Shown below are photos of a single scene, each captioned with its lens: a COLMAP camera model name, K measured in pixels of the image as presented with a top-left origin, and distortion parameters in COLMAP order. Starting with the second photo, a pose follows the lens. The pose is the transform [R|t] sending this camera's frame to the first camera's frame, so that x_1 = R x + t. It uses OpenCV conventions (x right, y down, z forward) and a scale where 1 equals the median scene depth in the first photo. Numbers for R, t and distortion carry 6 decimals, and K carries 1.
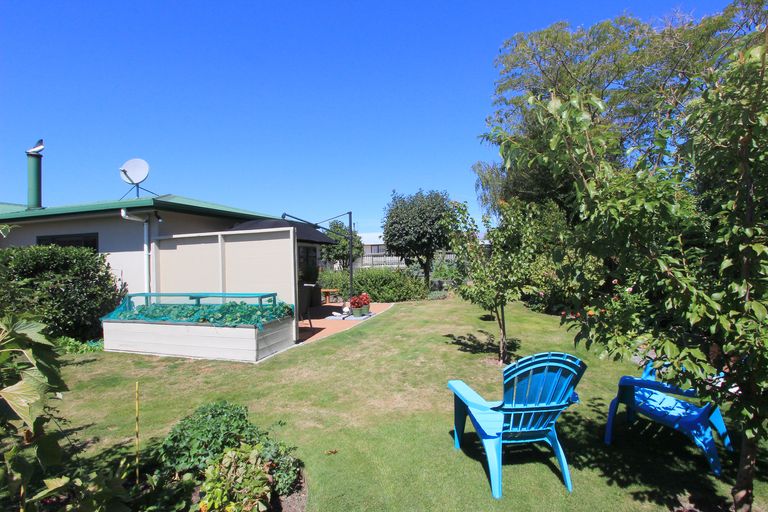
lens RADIAL K [[353.7, 0, 382.3], [0, 353.7, 256.2], [0, 0, 1]] dist [-0.004062, -0.000685]
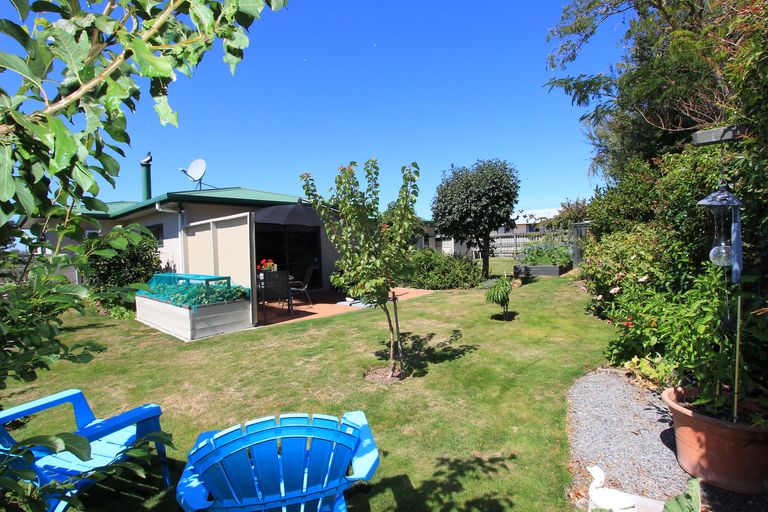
lens RADIAL K [[353.7, 0, 384.1], [0, 353.7, 257.5], [0, 0, 1]] dist [-0.004062, -0.000685]
pose [[0.910258, 0.008804, -0.413948, 0.464271], [0.013255, 0.998642, 0.050387, 0.001065], [0.413829, -0.051353, 0.908905, 0.211239]]
